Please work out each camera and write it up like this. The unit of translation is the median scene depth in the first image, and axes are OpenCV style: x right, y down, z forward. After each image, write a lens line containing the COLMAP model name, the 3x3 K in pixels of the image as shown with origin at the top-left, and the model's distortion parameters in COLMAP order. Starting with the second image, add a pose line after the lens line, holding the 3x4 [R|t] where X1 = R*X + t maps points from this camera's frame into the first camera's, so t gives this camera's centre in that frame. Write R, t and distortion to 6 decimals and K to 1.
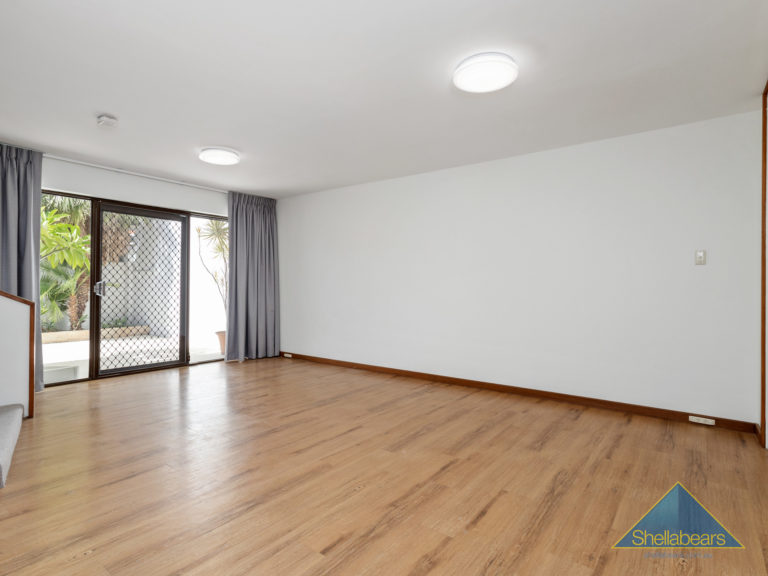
lens RADIAL K [[433.0, 0, 382.9], [0, 433.0, 286.5], [0, 0, 1]] dist [-0.000554, 0.000526]
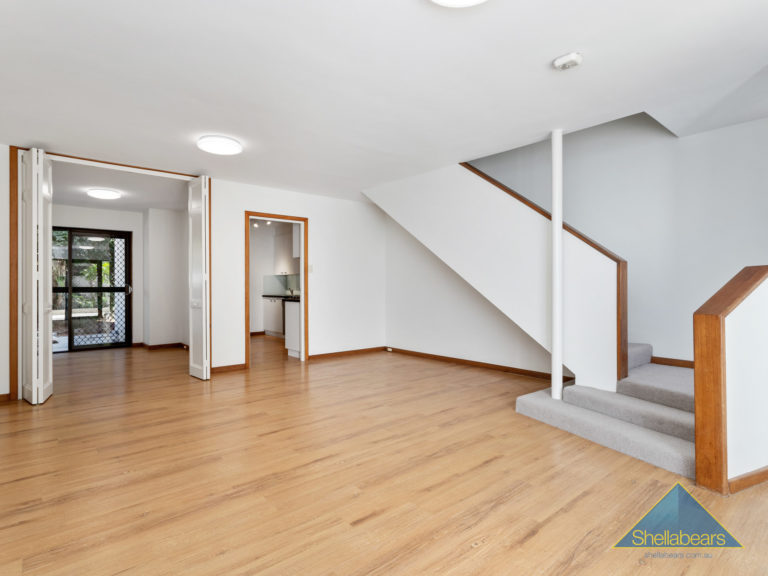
lens RADIAL K [[433.0, 0, 383.7], [0, 433.0, 287.4], [0, 0, 1]] dist [-0.000554, 0.000526]
pose [[-0.978734, 0.000630, 0.205134, -0.454049], [0.001439, 0.999992, 0.003795, -0.002579], [-0.205130, 0.004010, -0.978727, 1.666757]]
